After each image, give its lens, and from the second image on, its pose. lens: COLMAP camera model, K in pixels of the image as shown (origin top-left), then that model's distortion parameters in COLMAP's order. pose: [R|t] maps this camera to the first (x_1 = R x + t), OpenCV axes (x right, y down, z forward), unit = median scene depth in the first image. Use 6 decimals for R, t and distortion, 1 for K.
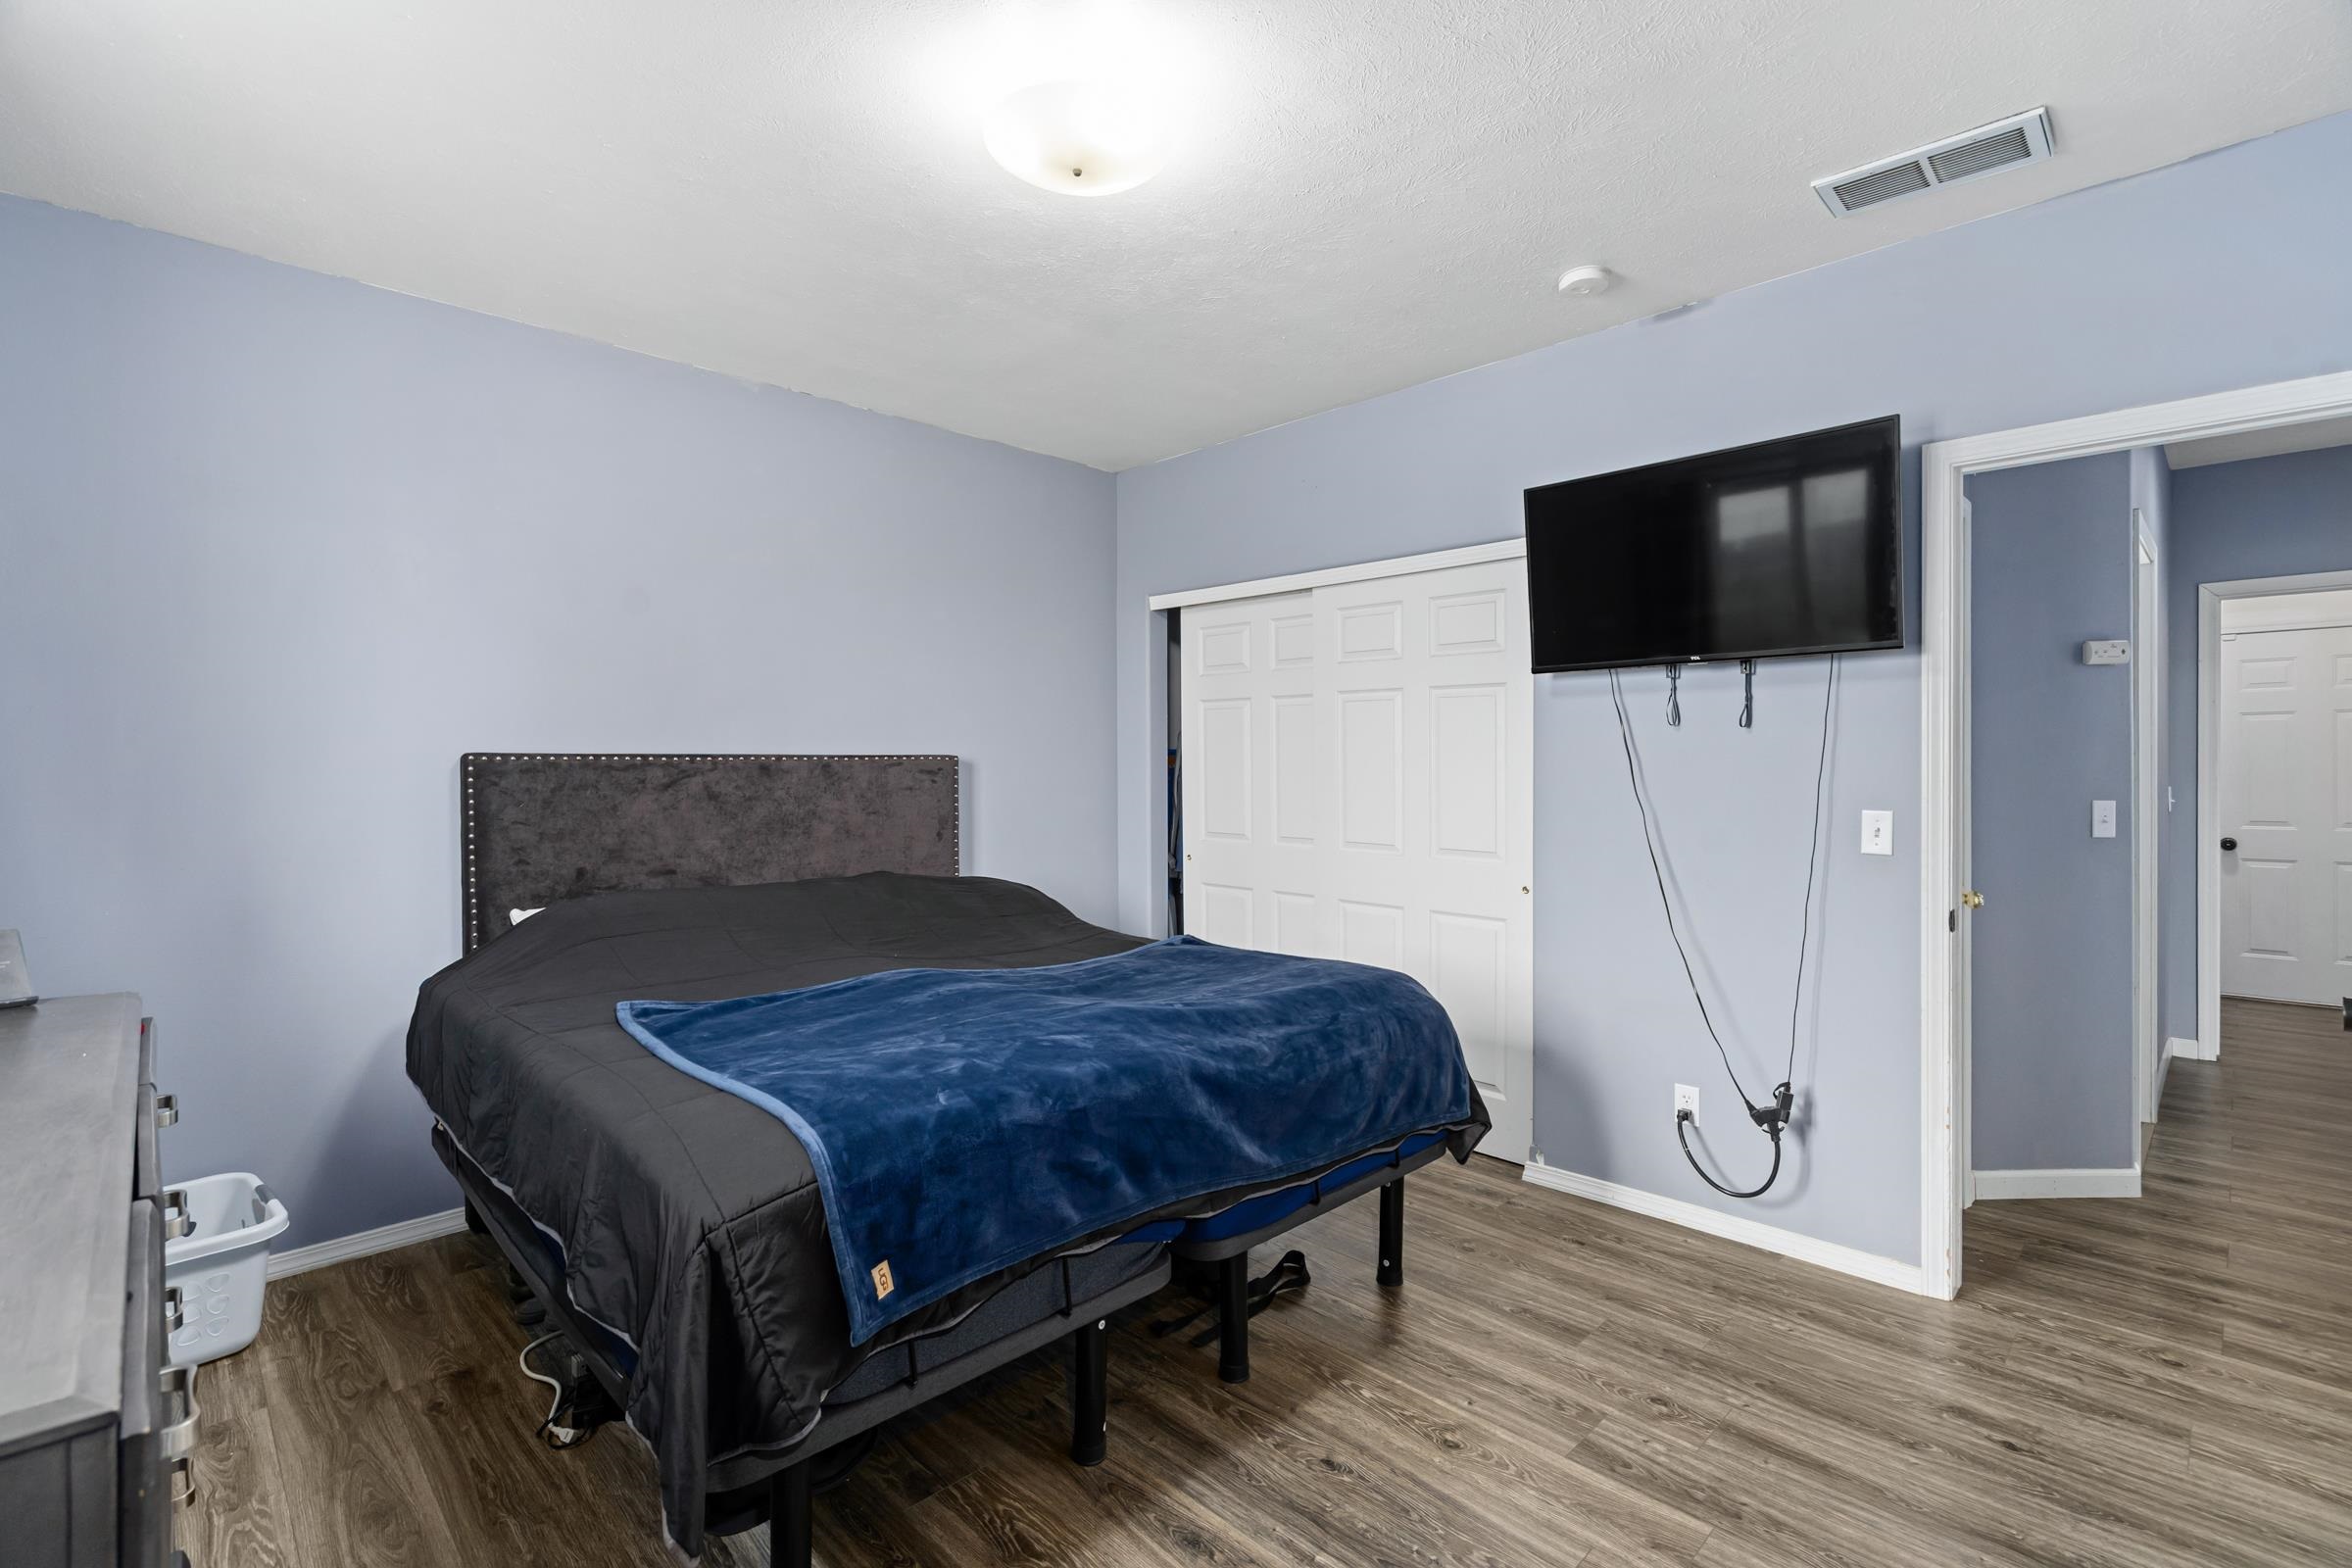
lens RADIAL K [[1063.5, 0, 1180.6], [0, 1063.5, 773.1], [0, 0, 1]] dist [-0.009329, 0.003474]
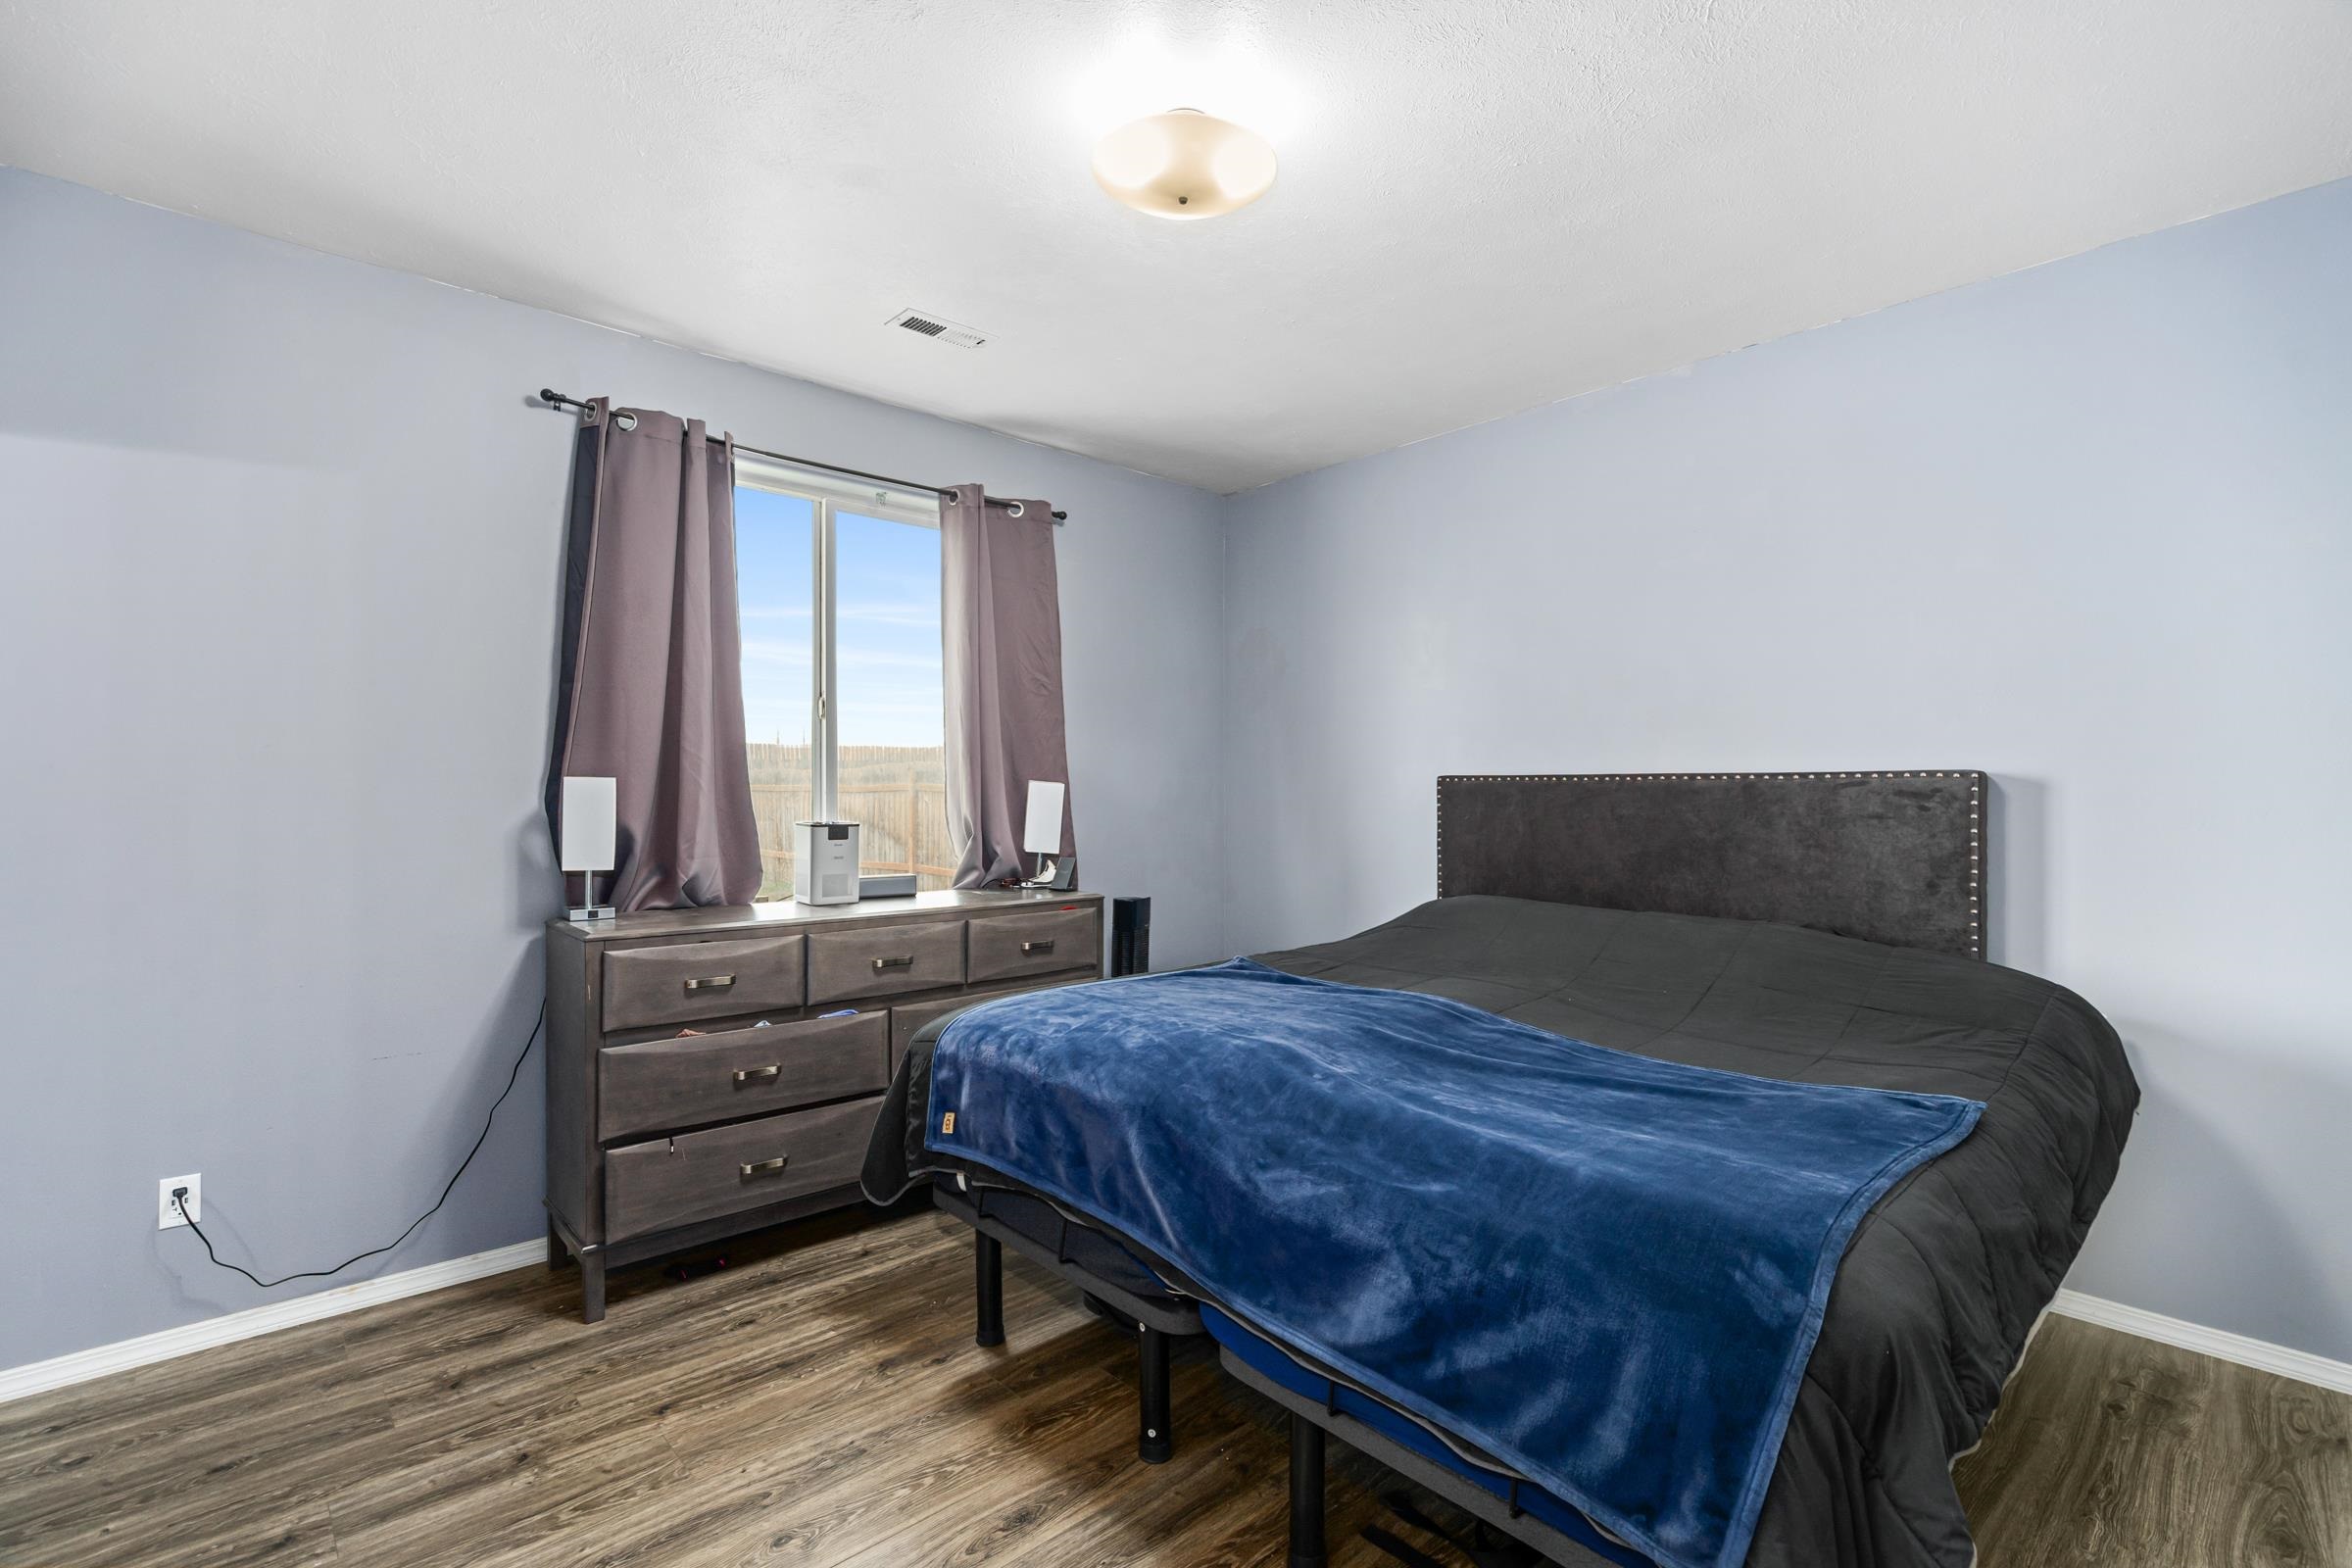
lens RADIAL K [[1063.5, 0, 1177.9], [0, 1063.5, 790.8], [0, 0, 1]] dist [-0.009329, 0.003474]
pose [[-0.032928, 0.008979, -0.999417, 0.526688], [-0.005249, 0.999944, 0.009156, -0.008435], [0.999444, 0.005547, -0.032879, 0.586335]]
